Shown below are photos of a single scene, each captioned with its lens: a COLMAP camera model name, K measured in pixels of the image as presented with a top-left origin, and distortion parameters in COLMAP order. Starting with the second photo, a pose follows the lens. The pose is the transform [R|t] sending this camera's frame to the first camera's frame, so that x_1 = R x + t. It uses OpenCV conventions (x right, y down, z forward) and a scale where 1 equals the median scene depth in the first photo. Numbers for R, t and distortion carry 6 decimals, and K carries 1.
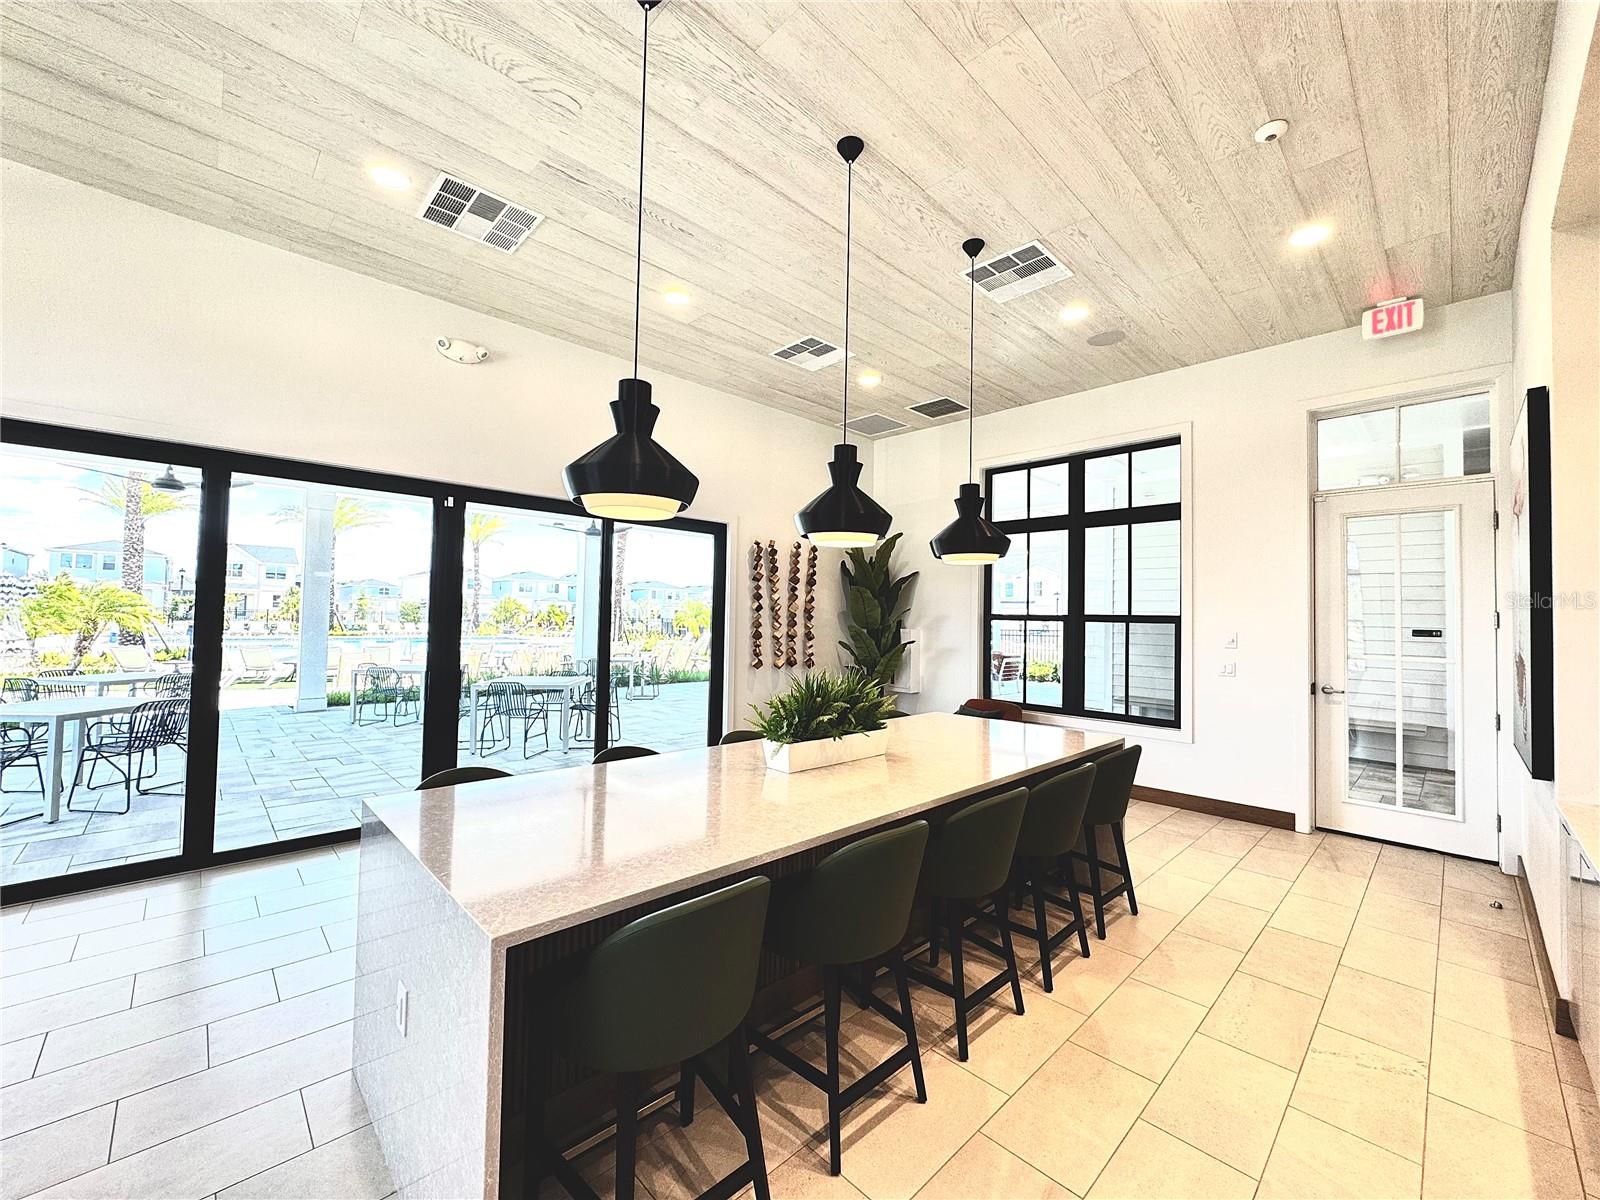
lens RADIAL K [[640.1, 0, 796.7], [0, 640.1, 596.2], [0, 0, 1]] dist [0.002225, 0.000021]
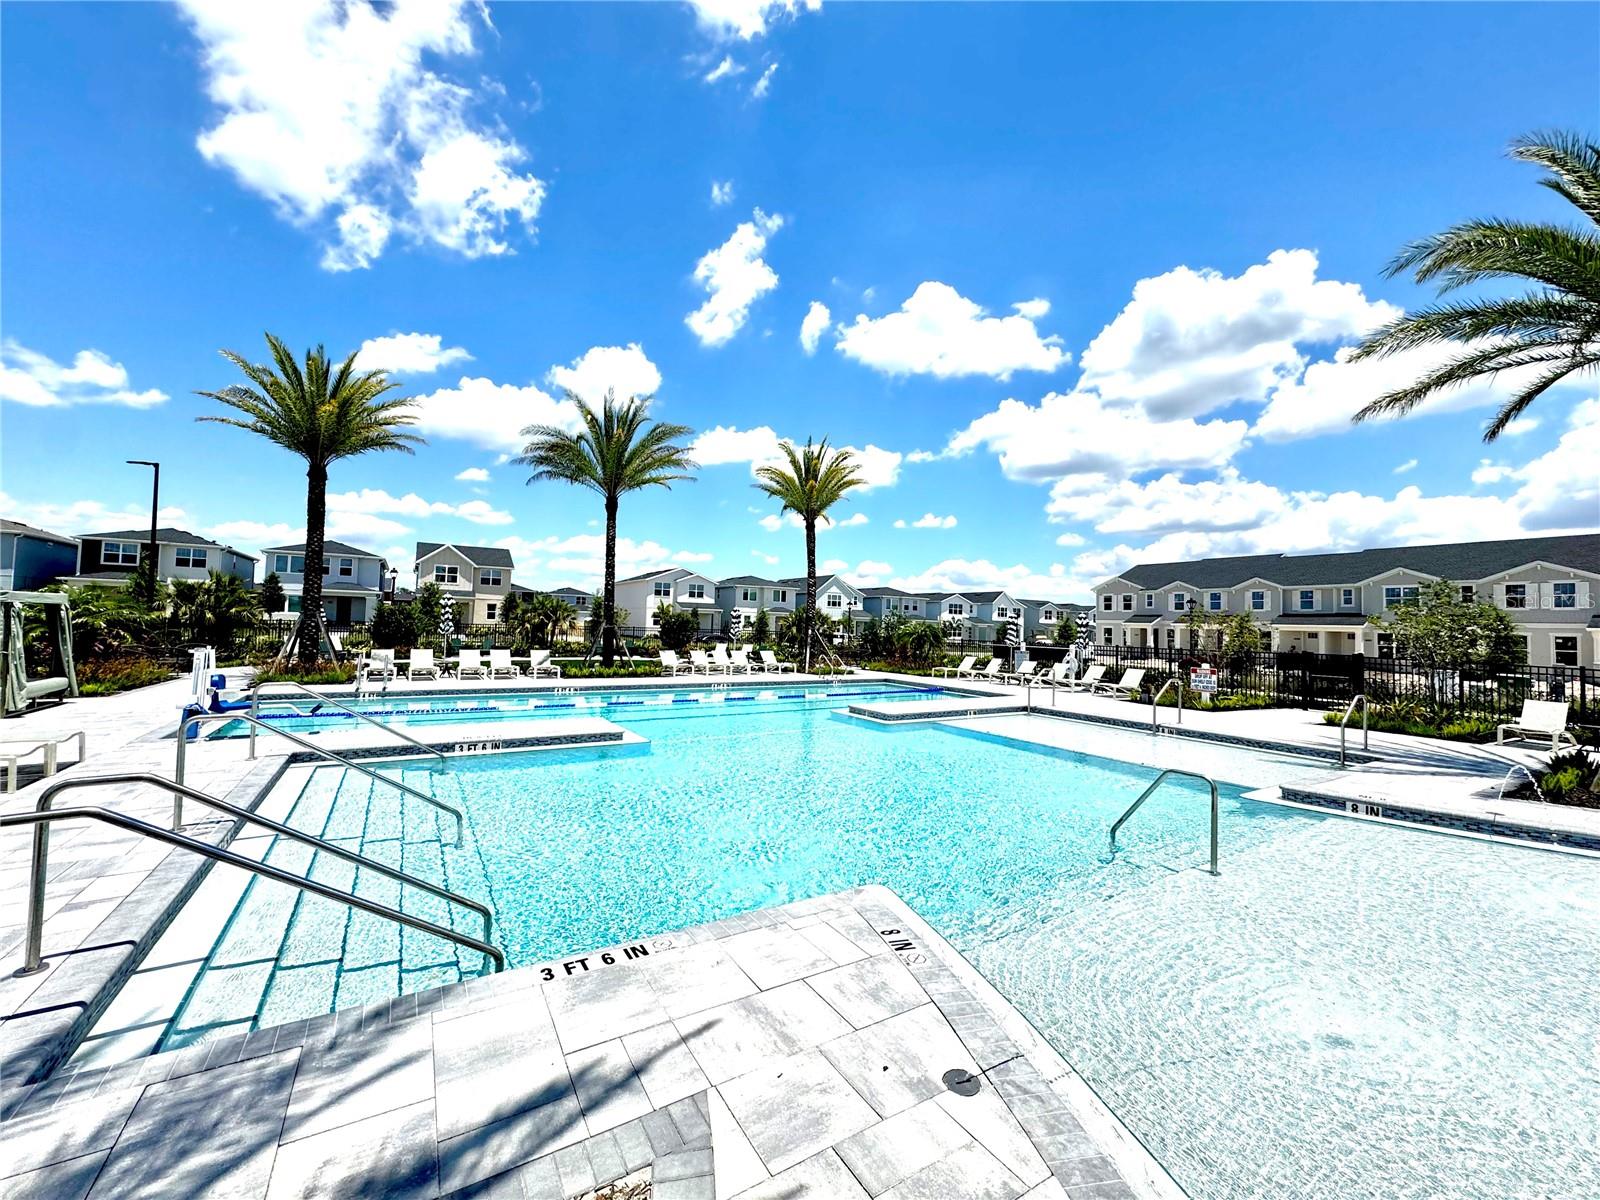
lens RADIAL K [[640.1, 0, 802.0], [0, 640.1, 600.5], [0, 0, 1]] dist [0.002225, 0.000021]
pose [[0.978681, -0.001117, -0.205384, -3.703992], [-0.000837, 0.999955, -0.009425, 0.014361], [0.205385, 0.009396, 0.978636, 4.019387]]
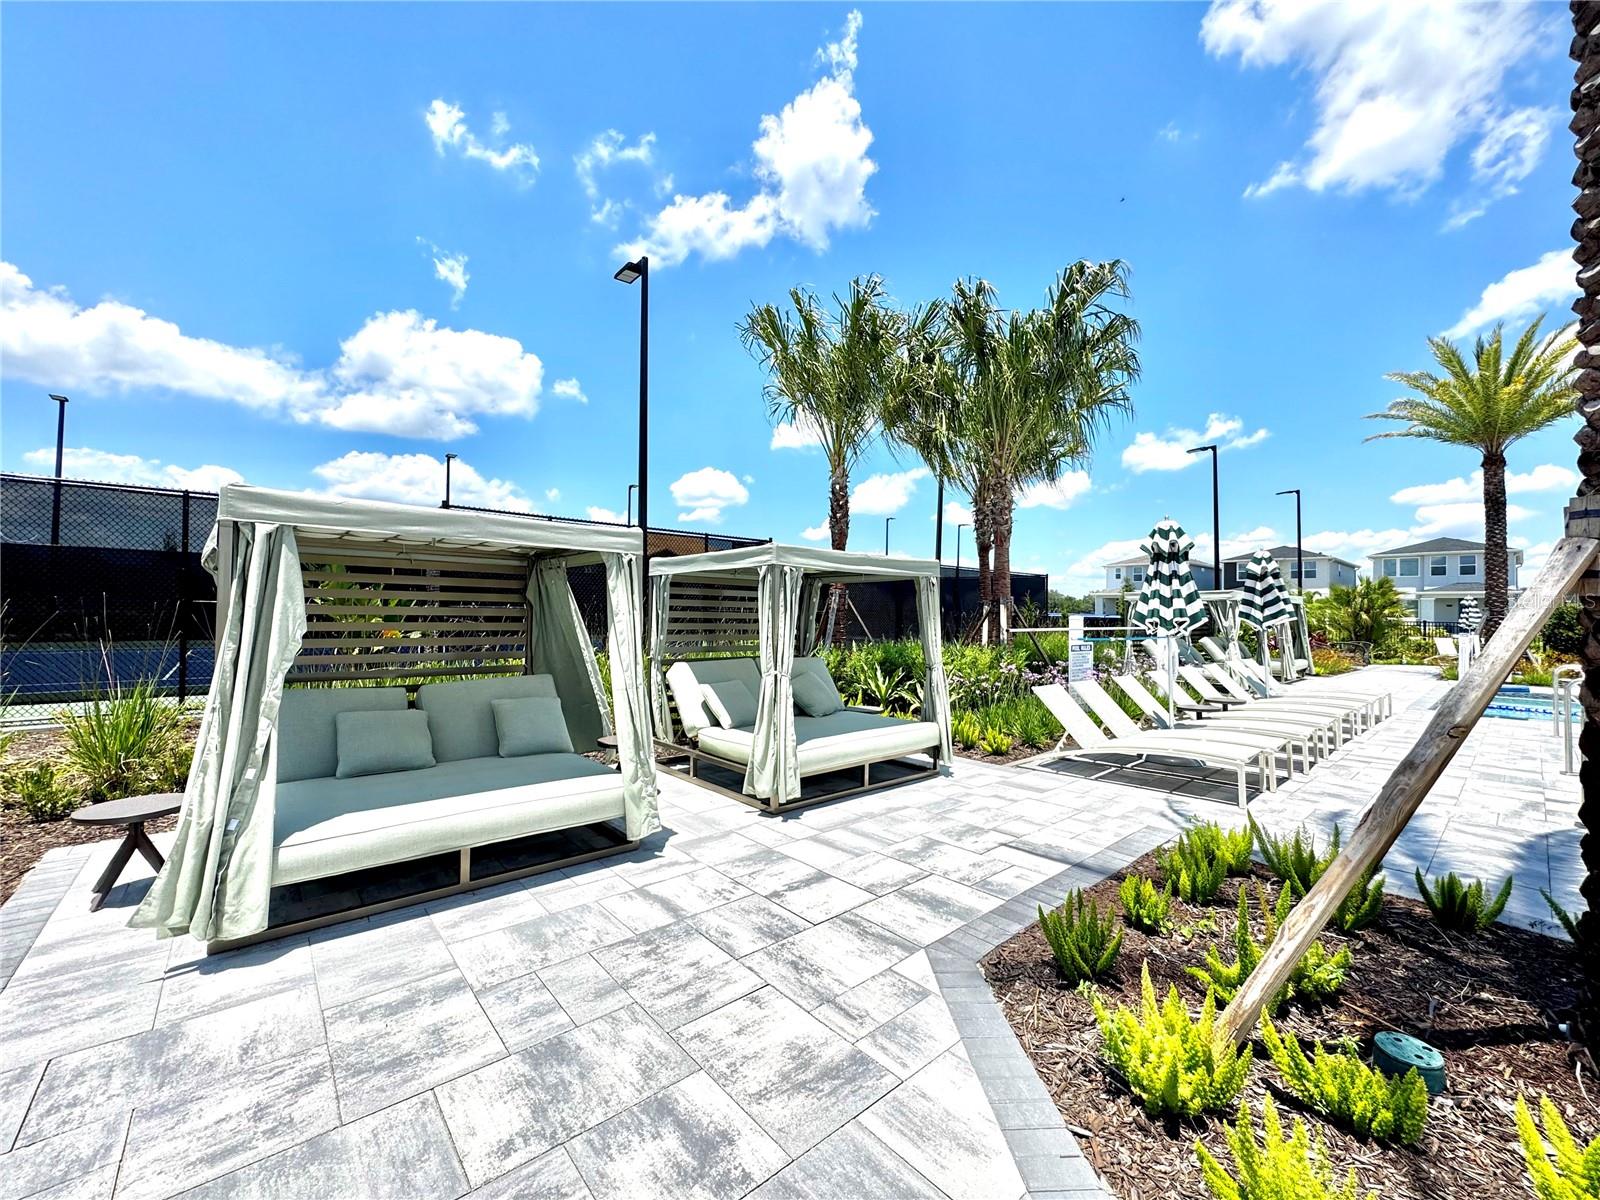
lens RADIAL K [[640.1, 0, 798.7], [0, 640.1, 598.8], [0, 0, 1]] dist [0.002225, 0.000021]
pose [[-0.061892, -0.044409, -0.997094, -3.498007], [0.026897, 0.998573, -0.046144, 0.060632], [0.997720, -0.029675, -0.060610, 3.420628]]
